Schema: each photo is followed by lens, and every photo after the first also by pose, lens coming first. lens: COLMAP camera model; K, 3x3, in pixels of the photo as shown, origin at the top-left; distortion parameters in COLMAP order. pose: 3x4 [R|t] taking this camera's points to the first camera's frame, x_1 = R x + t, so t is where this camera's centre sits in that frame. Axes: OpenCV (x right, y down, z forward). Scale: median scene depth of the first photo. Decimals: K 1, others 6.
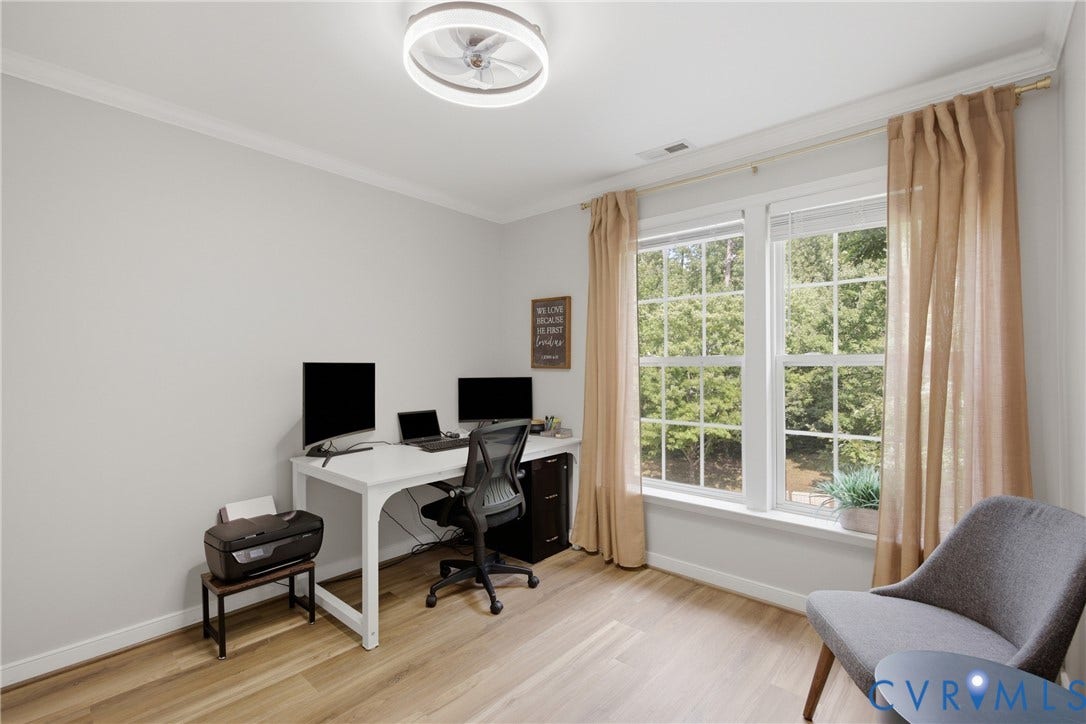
lens RADIAL K [[496.6, 0, 580.8], [0, 496.6, 358.9], [0, 0, 1]] dist [0.003197, -0.000977]
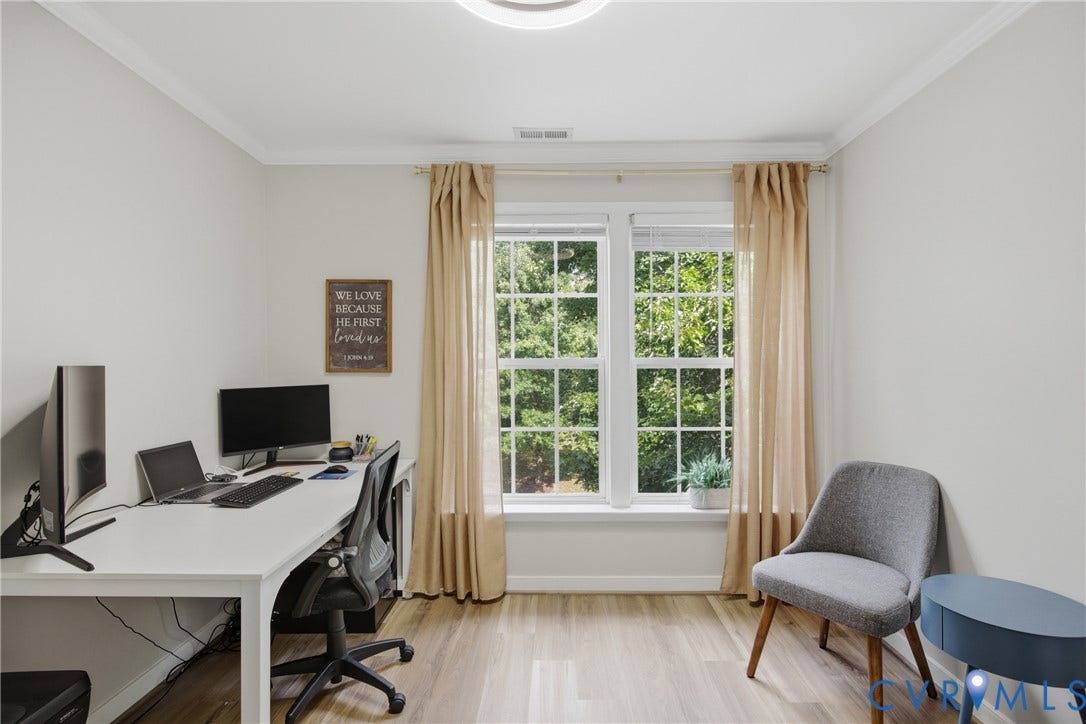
lens RADIAL K [[523.3, 0, 545.7], [0, 523.3, 366.1], [0, 0, 1]] dist [0.005158, 0.000939]
pose [[0.766455, -0.001948, 0.642295, -0.413799], [-0.006692, 0.999917, 0.011018, -0.001626], [-0.642263, -0.012742, 0.766378, 0.234319]]
